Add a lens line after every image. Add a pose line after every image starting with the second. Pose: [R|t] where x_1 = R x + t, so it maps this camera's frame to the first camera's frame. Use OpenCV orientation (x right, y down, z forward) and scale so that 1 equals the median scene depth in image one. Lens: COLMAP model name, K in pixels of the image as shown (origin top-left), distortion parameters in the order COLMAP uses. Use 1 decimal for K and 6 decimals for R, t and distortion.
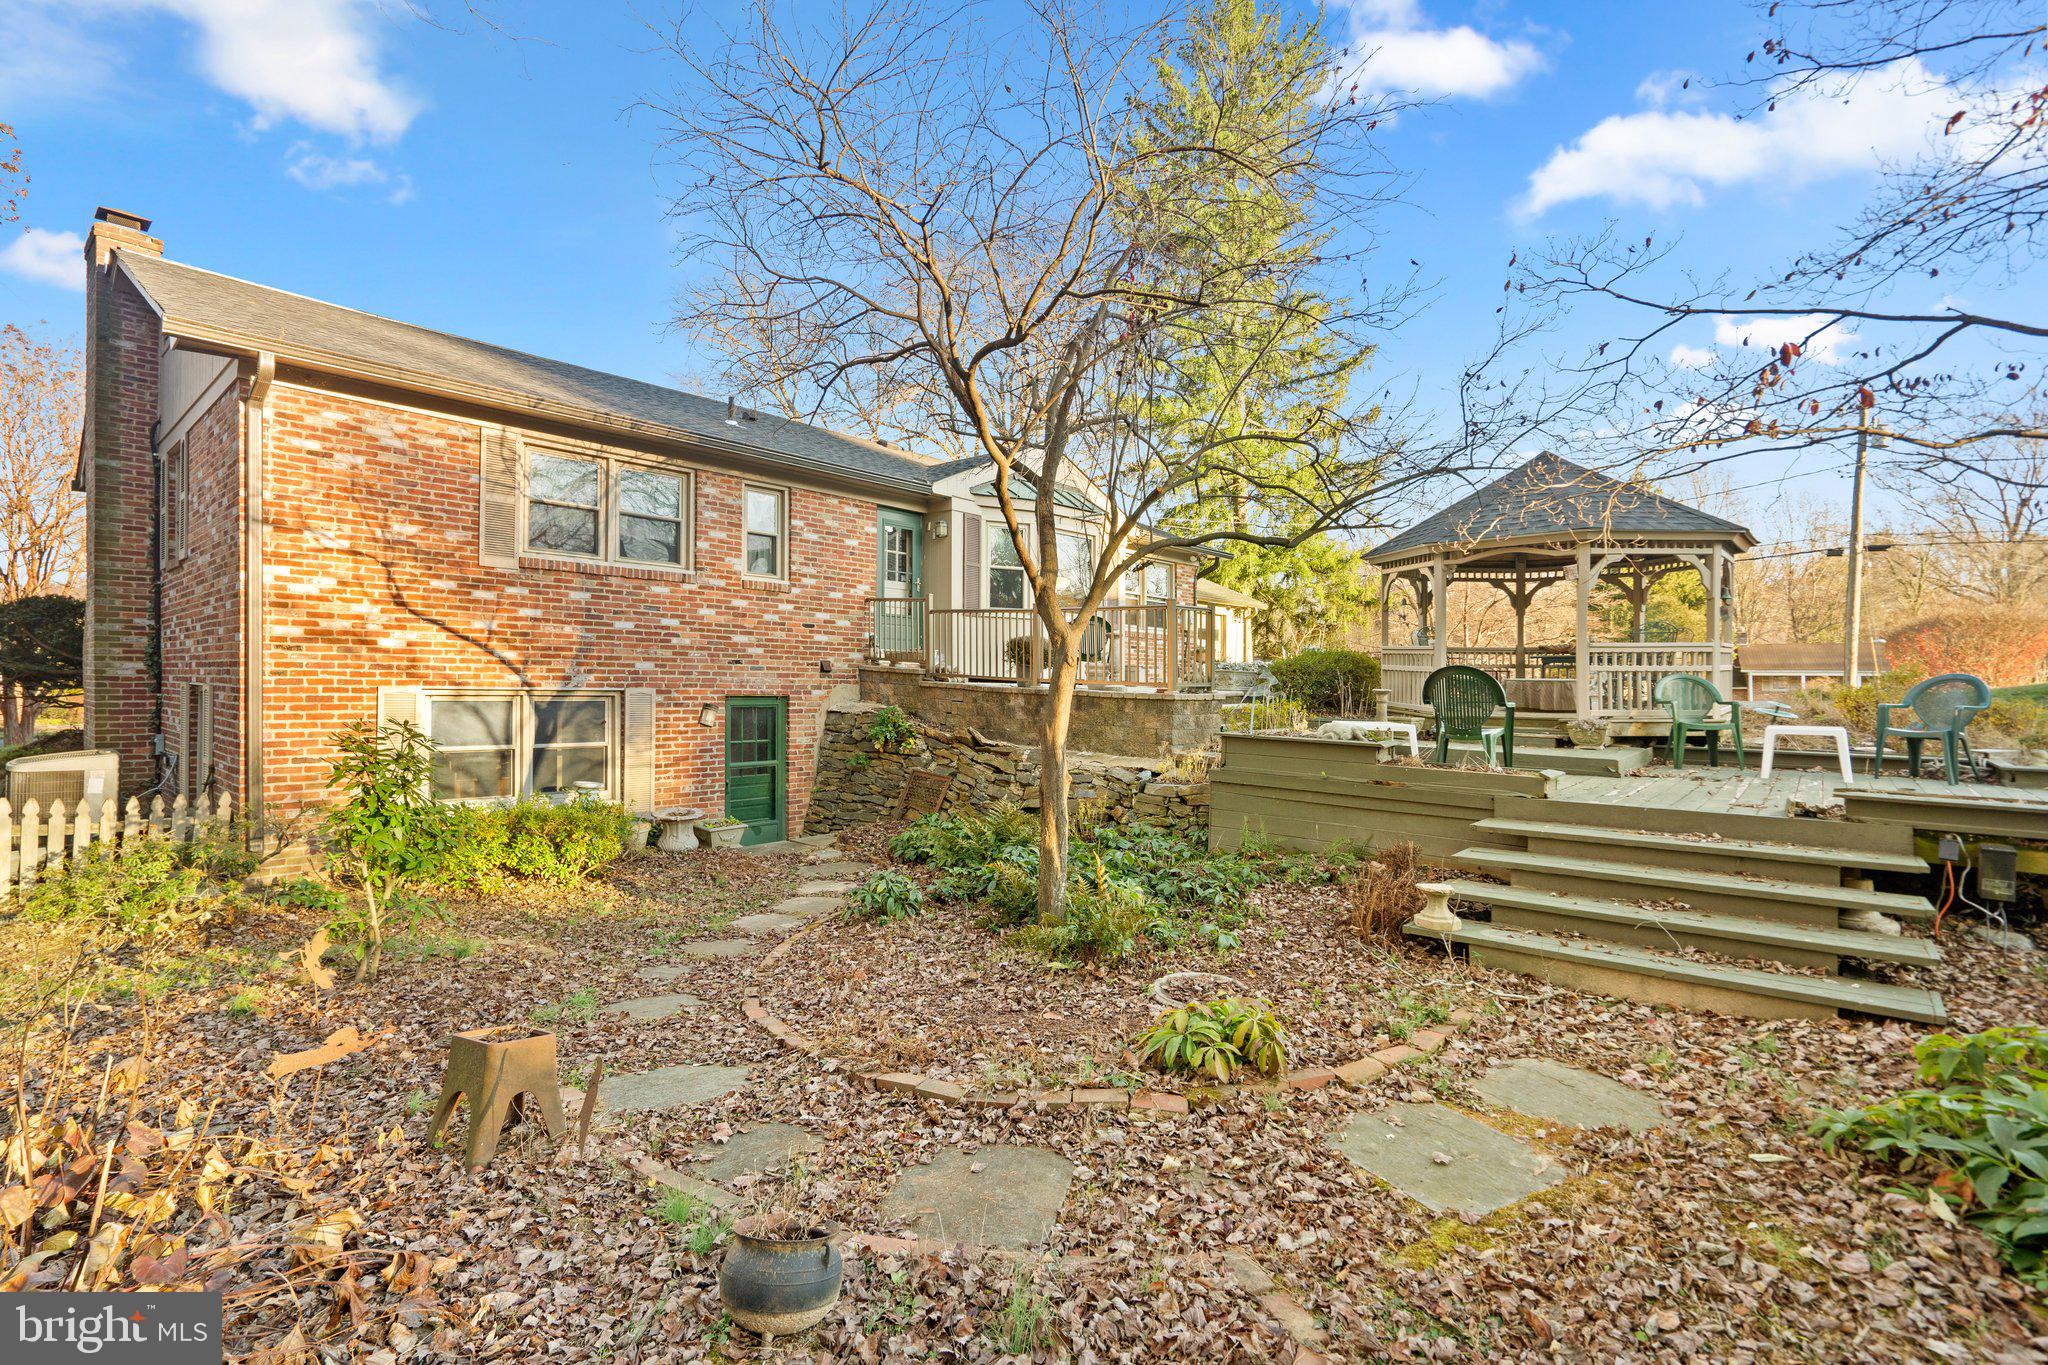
lens RADIAL K [[951.4, 0, 1023.8], [0, 951.4, 680.5], [0, 0, 1]] dist [-0.011924, 0.001120]
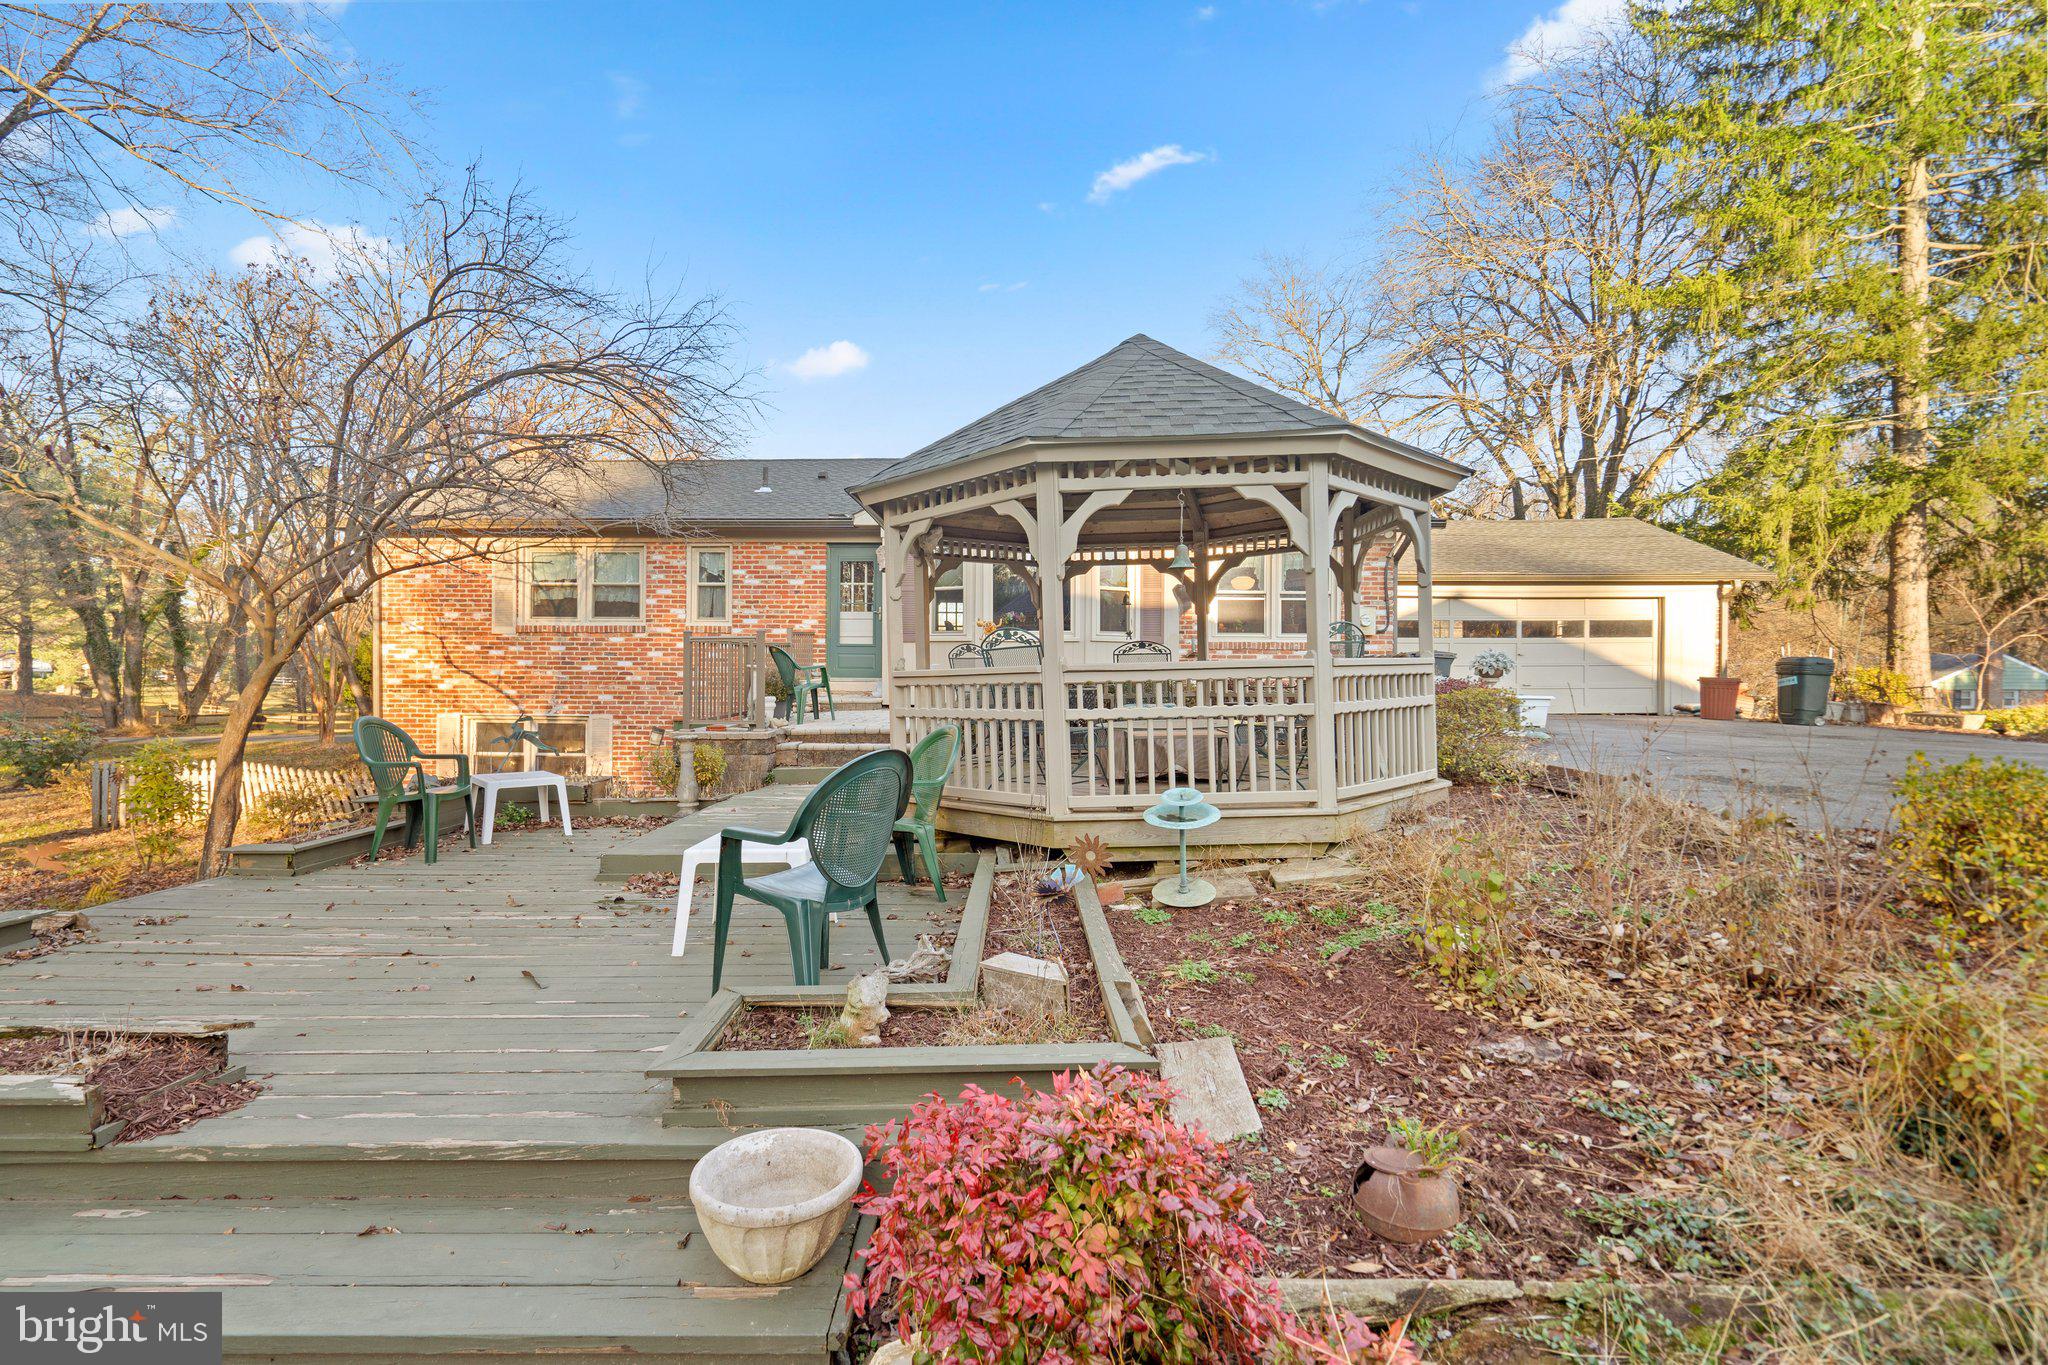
lens RADIAL K [[951.4, 0, 1023.3], [0, 951.4, 675.9], [0, 0, 1]] dist [-0.011924, 0.001120]
pose [[0.657969, -0.010887, -0.752966, 0.977069], [0.009649, 0.999935, -0.006026, -0.031859], [0.752983, -0.003300, 0.658032, 0.558260]]
